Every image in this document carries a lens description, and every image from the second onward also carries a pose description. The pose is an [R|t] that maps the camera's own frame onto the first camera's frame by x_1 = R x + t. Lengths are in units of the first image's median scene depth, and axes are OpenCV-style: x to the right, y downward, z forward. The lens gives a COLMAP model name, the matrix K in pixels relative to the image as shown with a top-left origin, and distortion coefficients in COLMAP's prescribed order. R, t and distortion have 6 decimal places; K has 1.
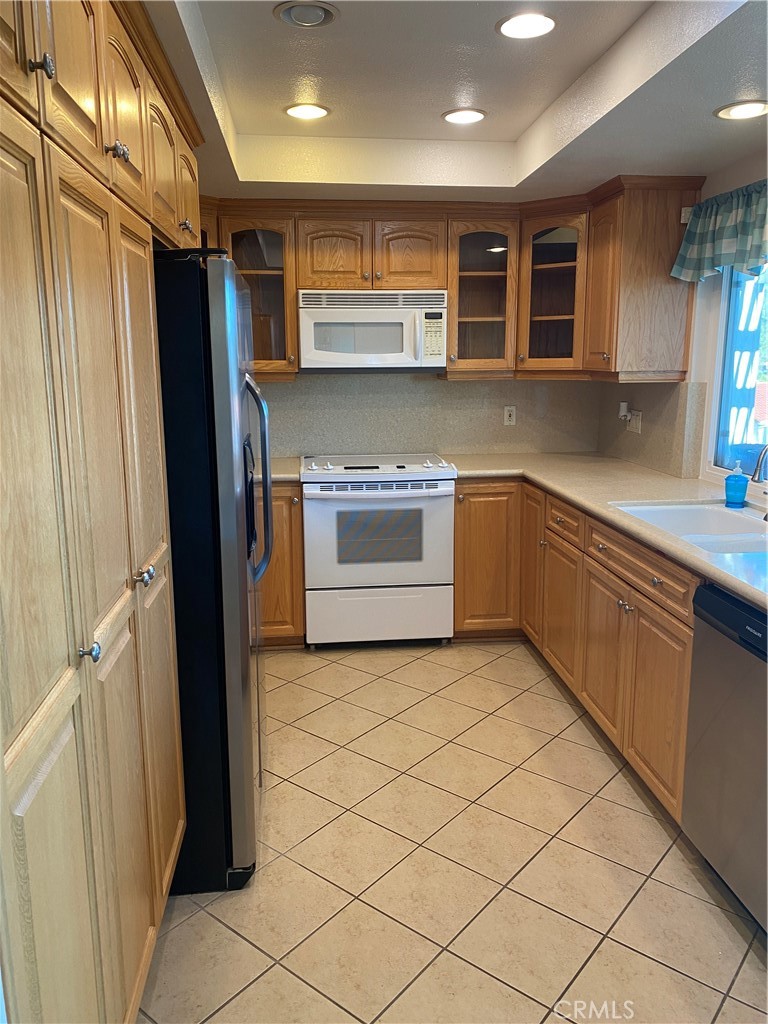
lens RADIAL K [[784.3, 0, 382.4], [0, 784.3, 512.2], [0, 0, 1]] dist [0.053733, -0.034738]
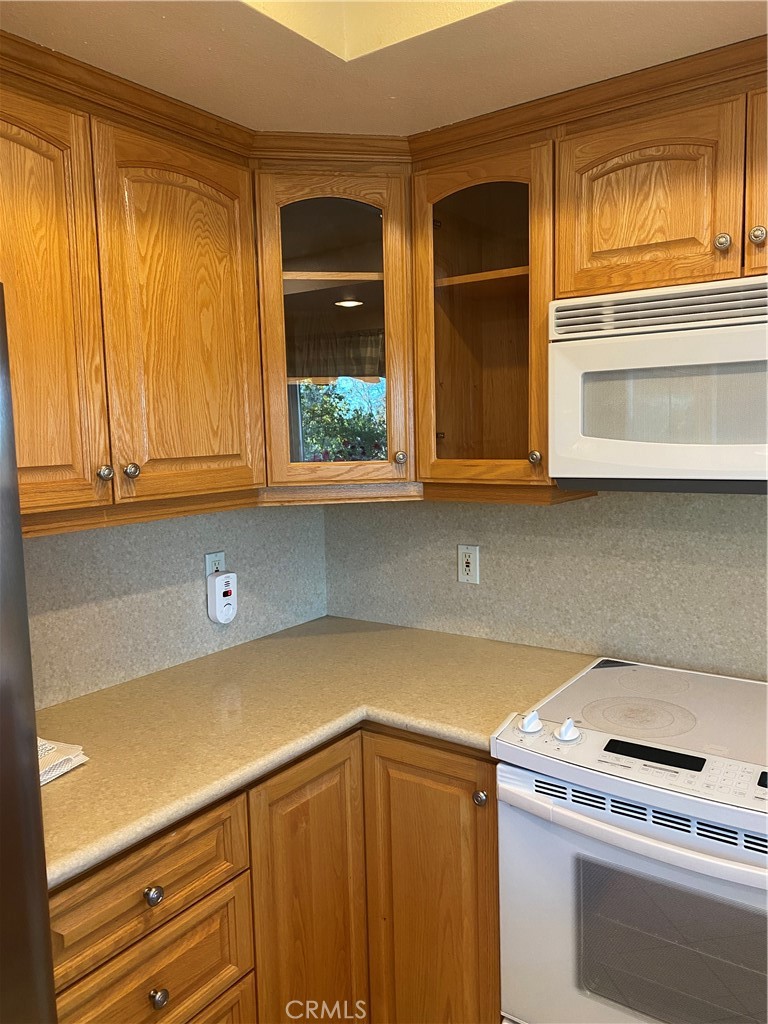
lens RADIAL K [[784.3, 0, 383.7], [0, 784.3, 503.5], [0, 0, 1]] dist [0.053733, -0.034738]
pose [[0.764518, 0.049534, -0.642697, 0.107305], [-0.110365, 0.992379, -0.054799, -0.137164], [0.635085, 0.112826, 0.764158, 0.620329]]
